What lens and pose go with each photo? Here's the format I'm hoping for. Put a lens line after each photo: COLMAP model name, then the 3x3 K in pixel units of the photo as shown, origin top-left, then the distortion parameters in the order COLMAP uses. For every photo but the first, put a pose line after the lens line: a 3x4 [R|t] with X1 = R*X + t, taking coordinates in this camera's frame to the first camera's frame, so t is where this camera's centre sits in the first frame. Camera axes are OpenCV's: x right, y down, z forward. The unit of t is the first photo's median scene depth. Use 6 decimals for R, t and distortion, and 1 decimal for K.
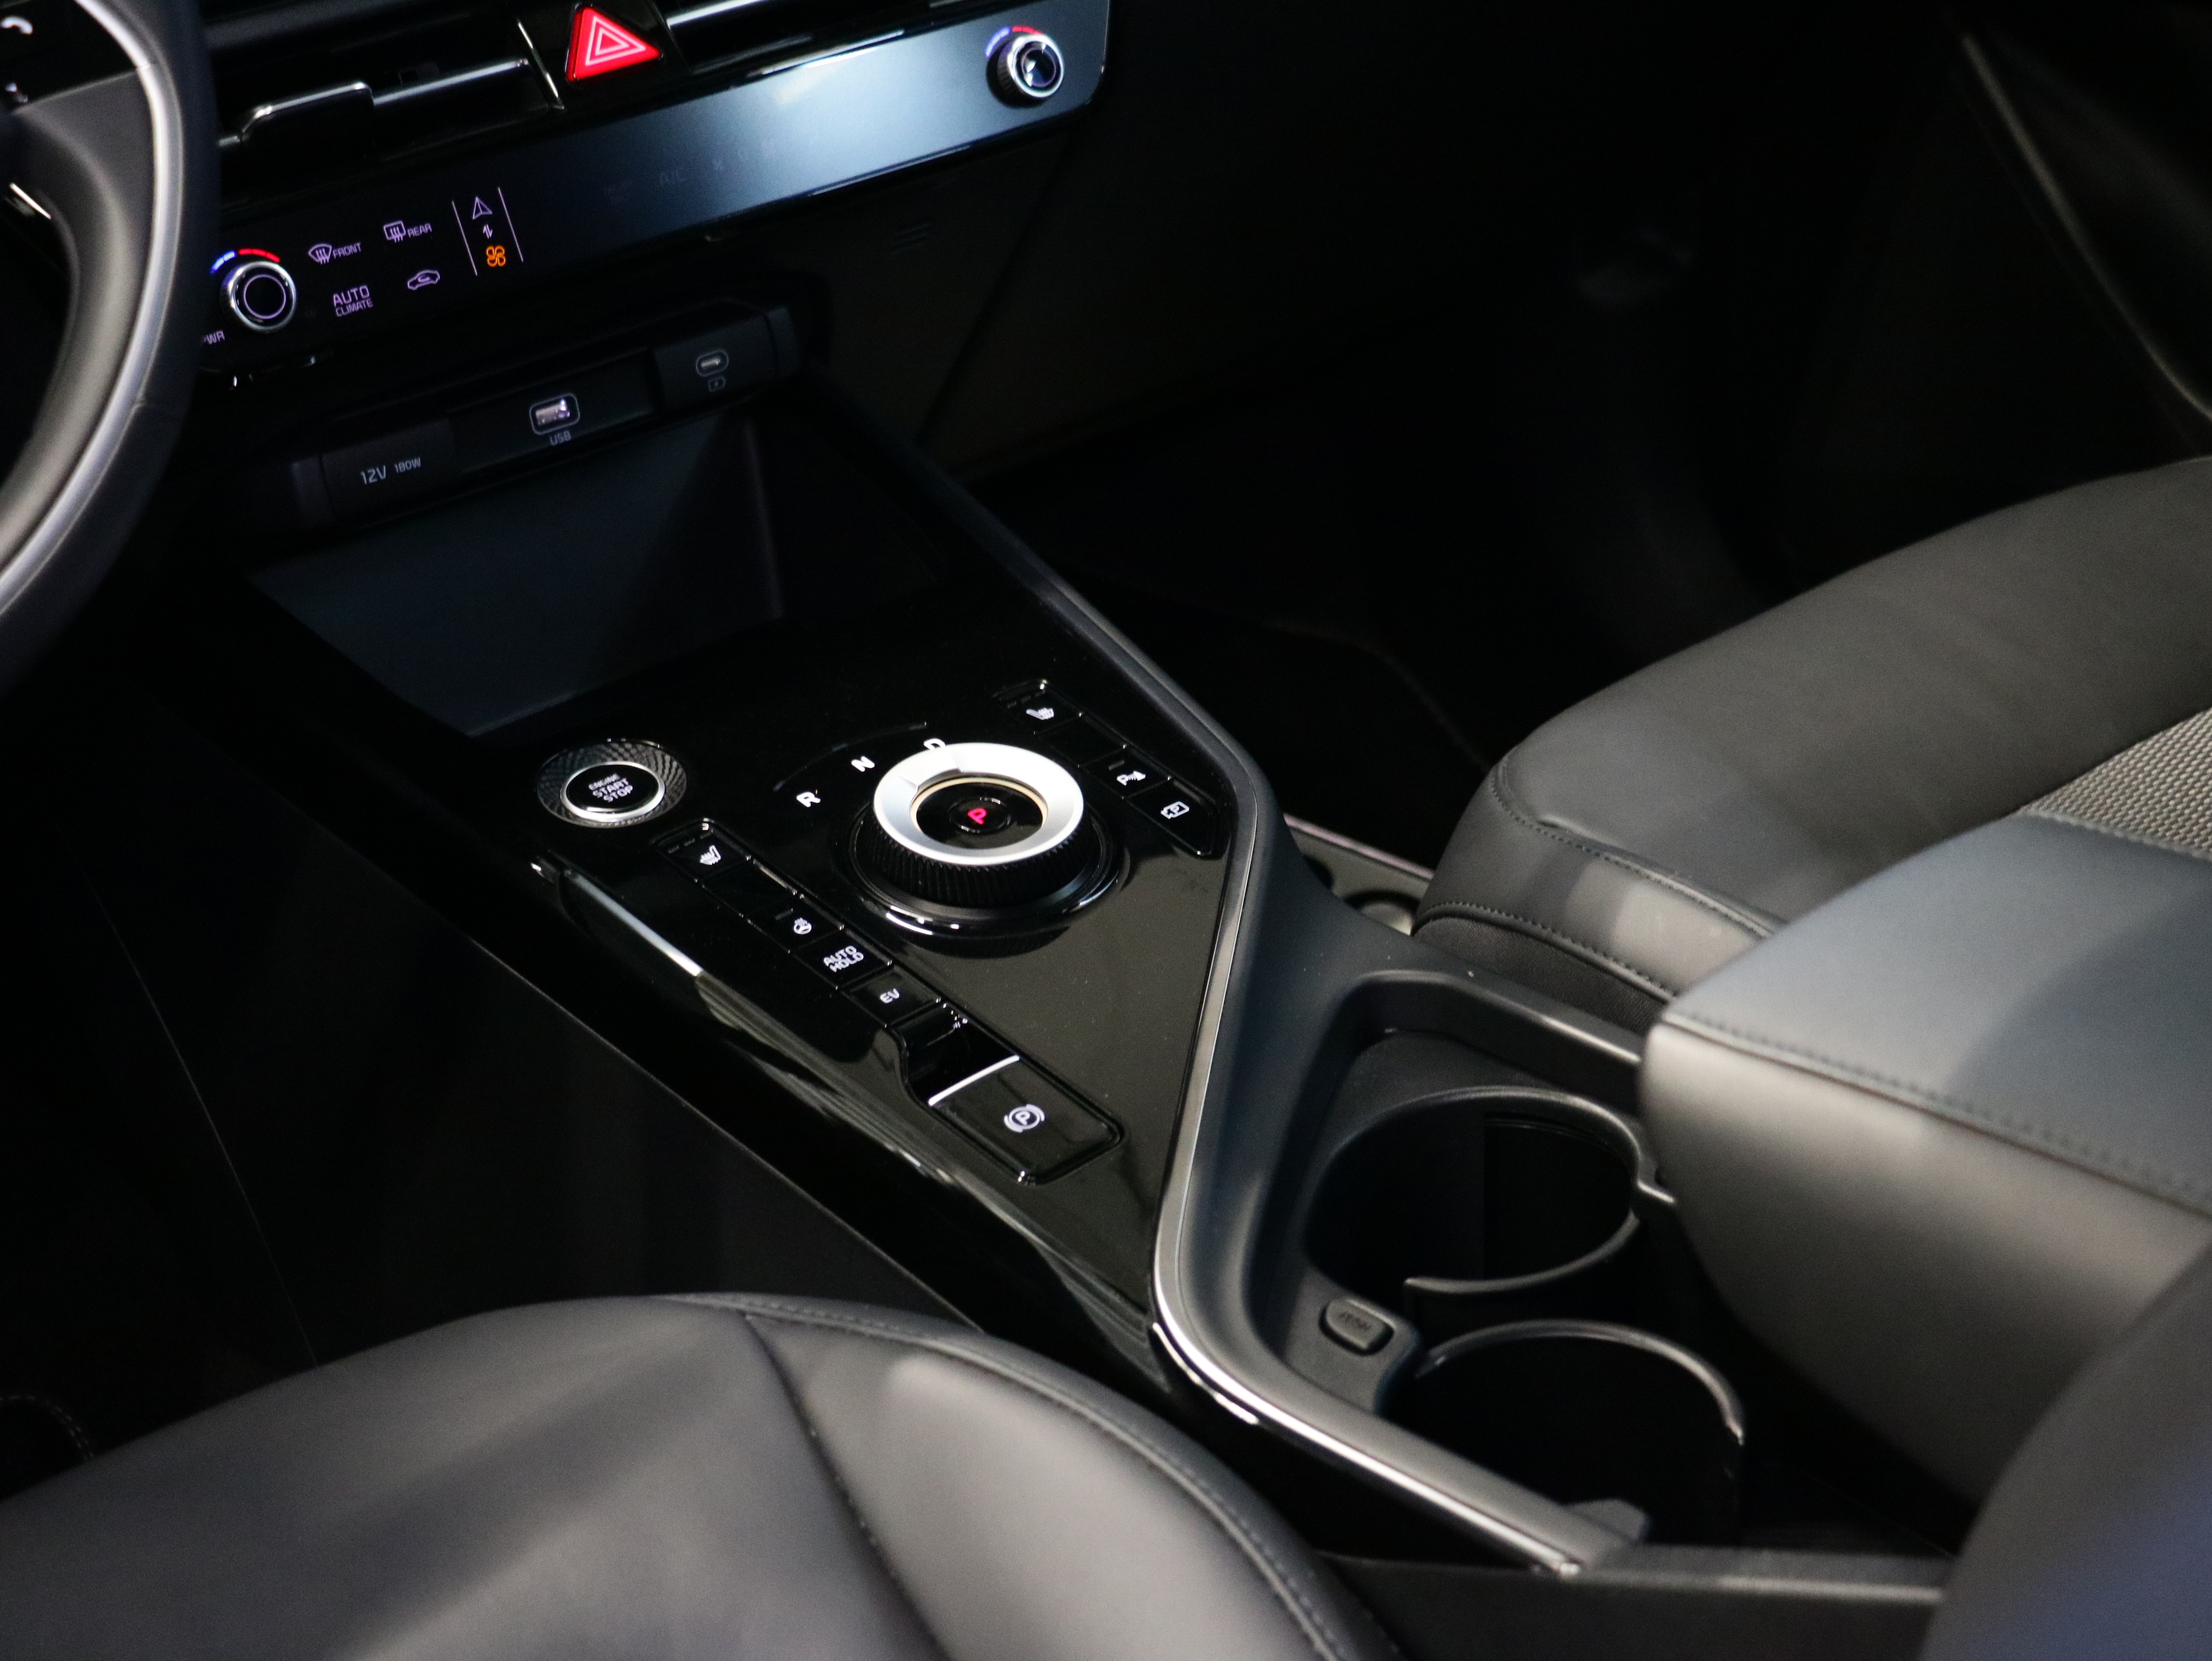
lens RADIAL K [[3789.7, 0, 1118.5], [0, 3789.7, 828.3], [0, 0, 1]] dist [-0.009701, 0.000000]
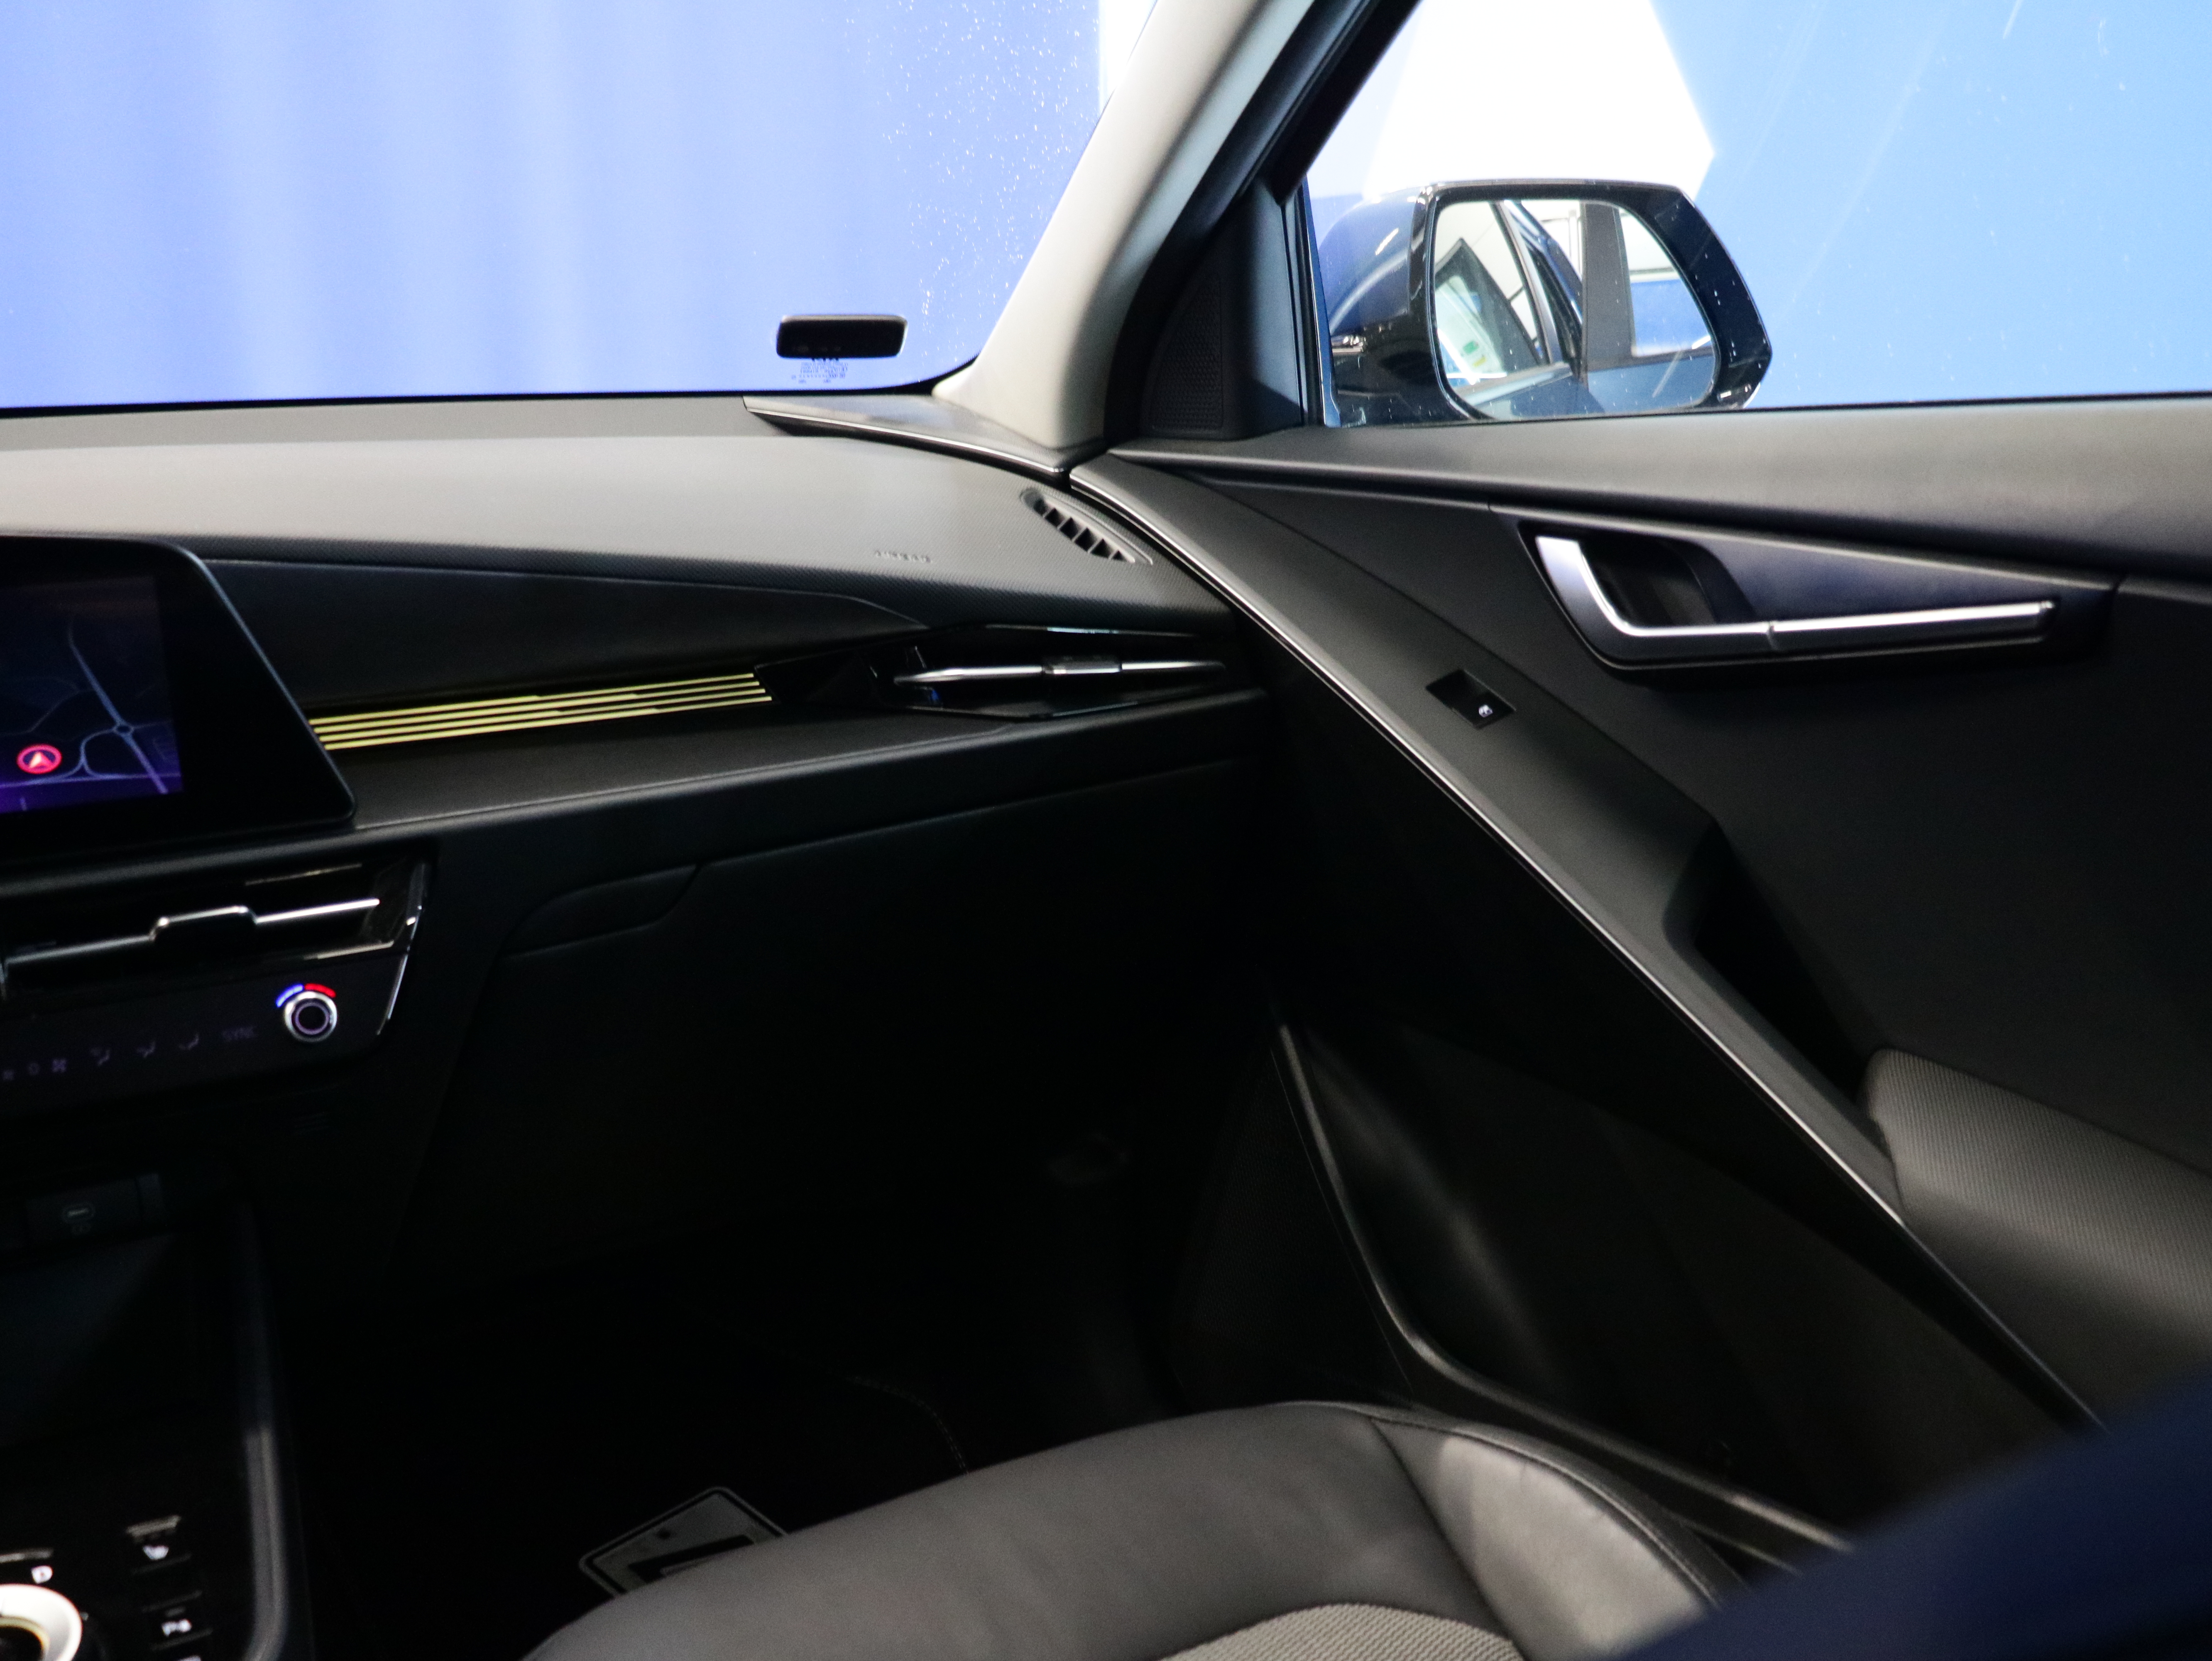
lens RADIAL K [[2208.5, 0, 1122.5], [0, 2208.5, 820.1], [0, 0, 1]] dist [-0.020539, 0.000000]
pose [[0.989035, 0.087995, -0.118602, 0.360262], [-0.112768, 0.968554, -0.221779, -0.140953], [0.095357, 0.232721, 0.967857, 0.304915]]
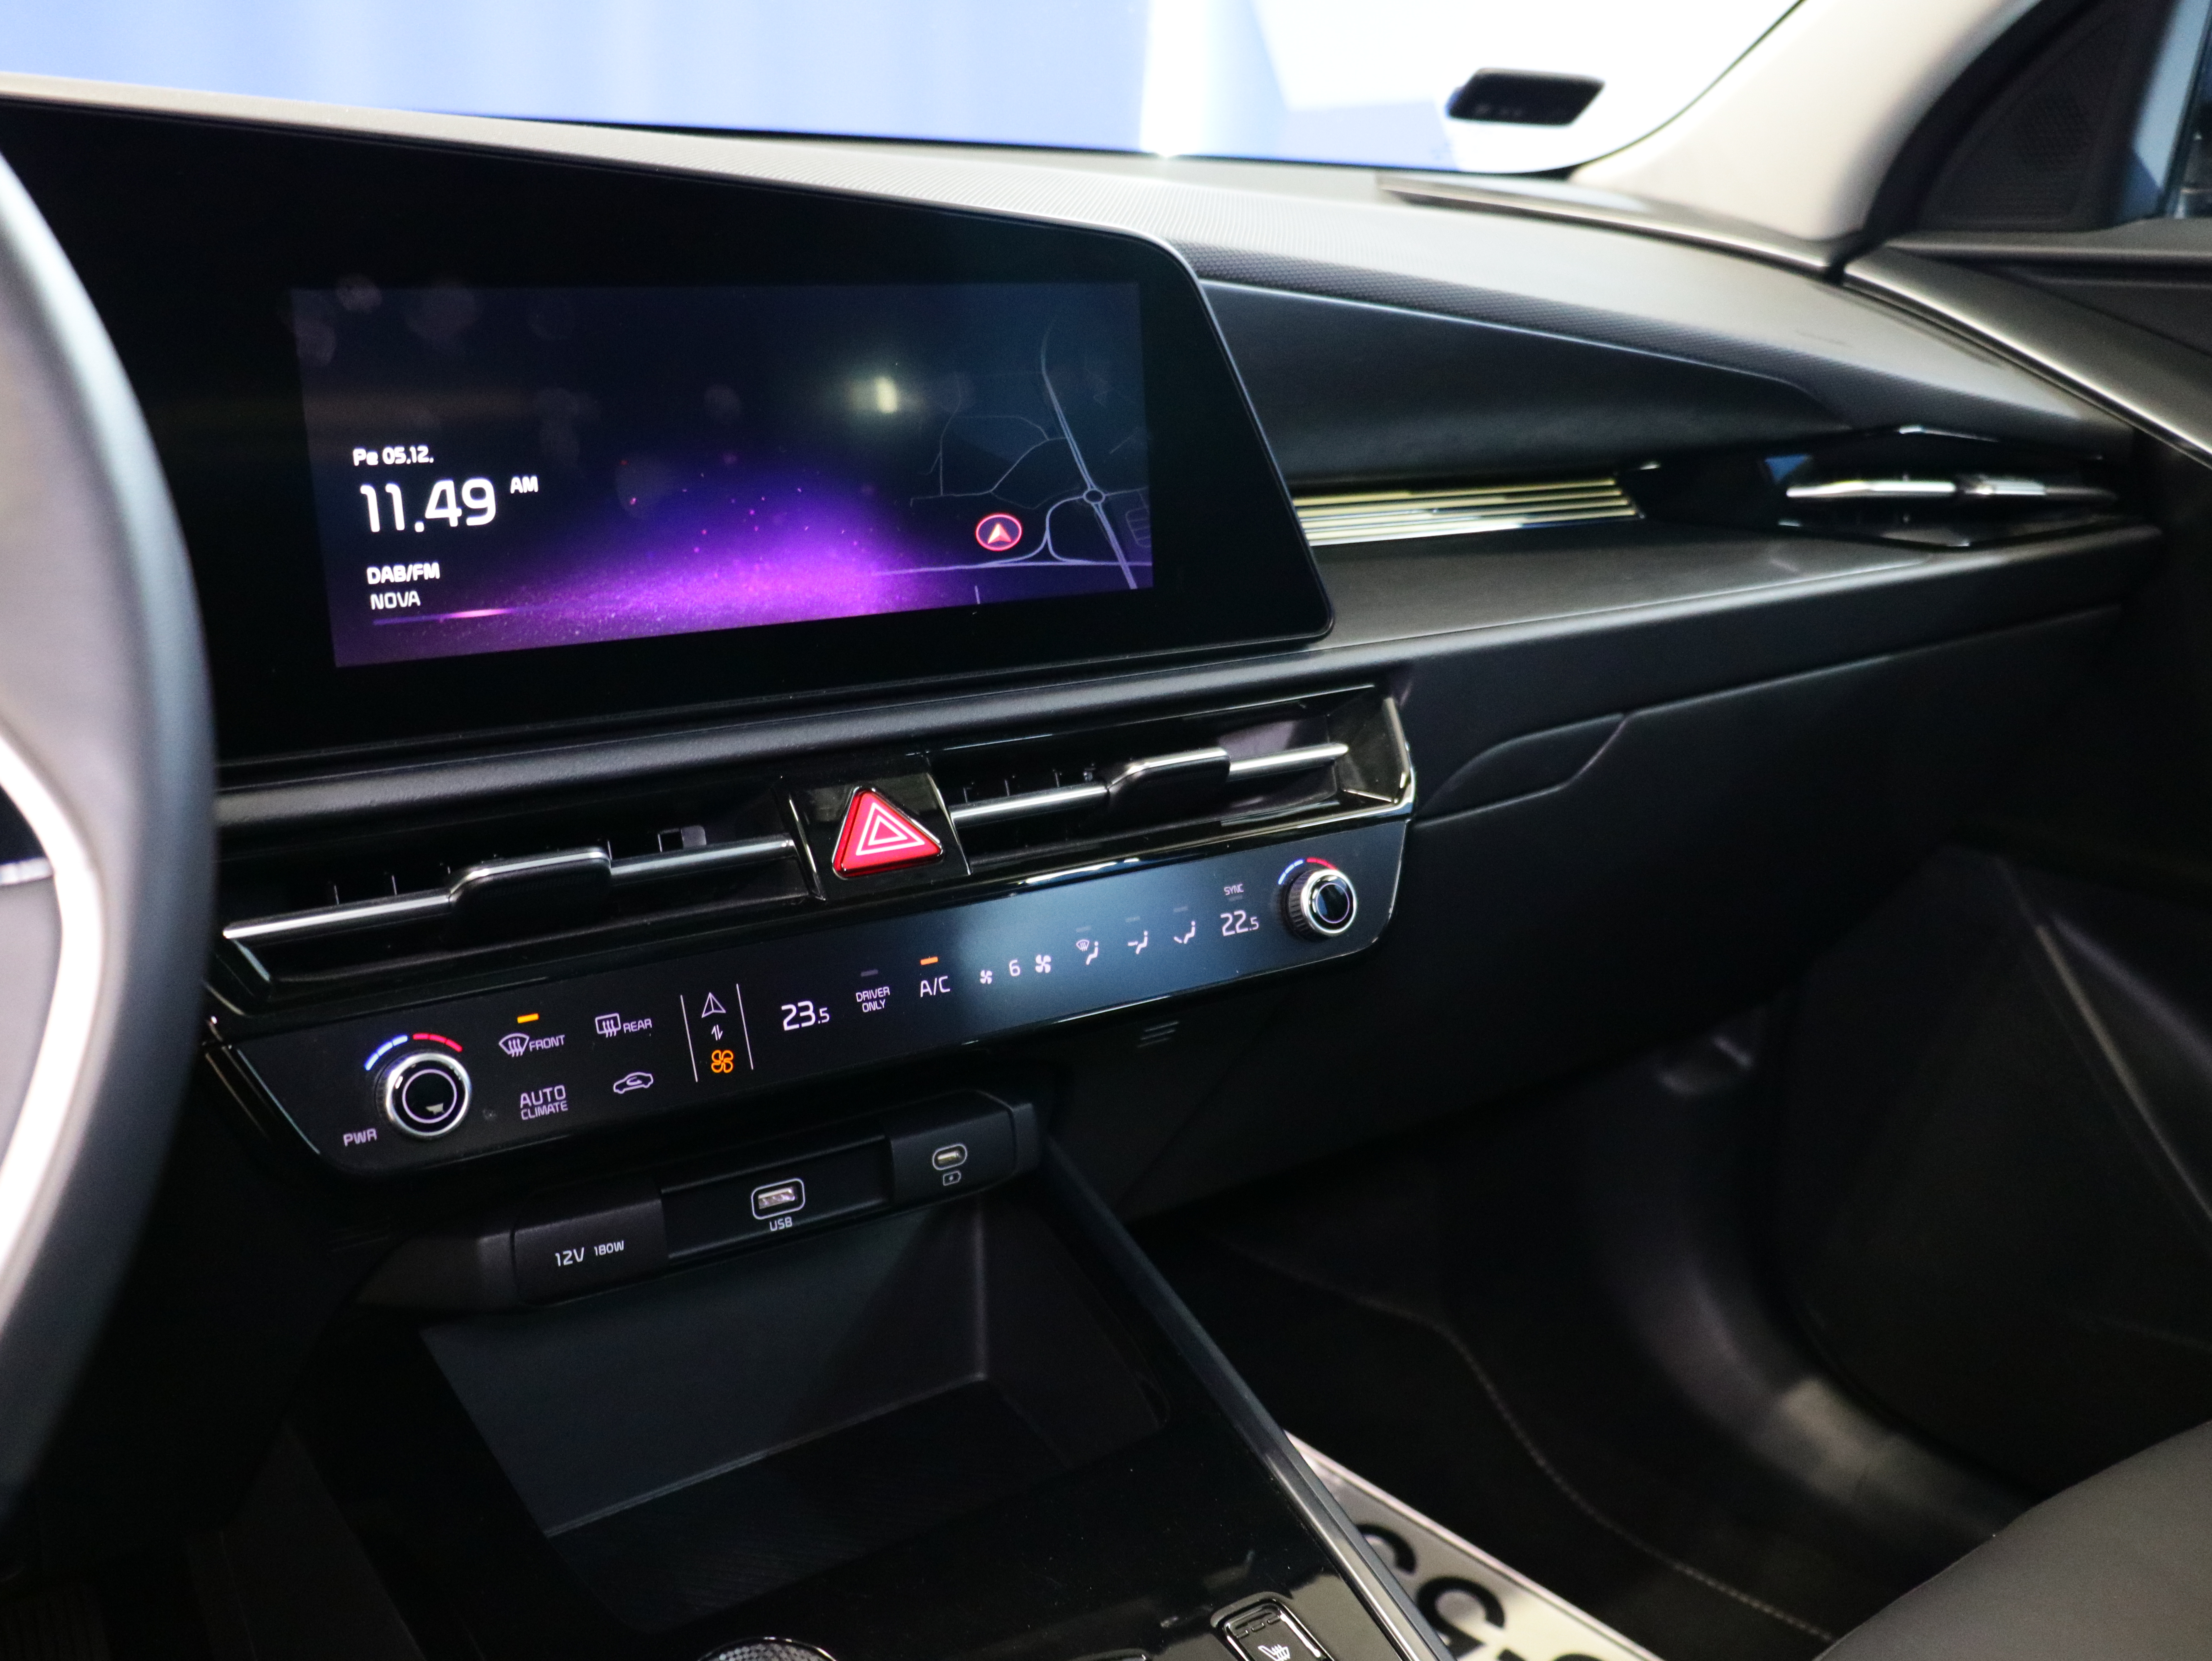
lens RADIAL K [[2015.5, 0, 1083.3], [0, 2015.5, 839.2], [0, 0, 1]] dist [-0.021881, 0.000000]
pose [[0.992103, 0.117764, -0.043173, -0.067718], [-0.123416, 0.977942, -0.168519, -0.133099], [0.022375, 0.172517, 0.984752, 0.535339]]
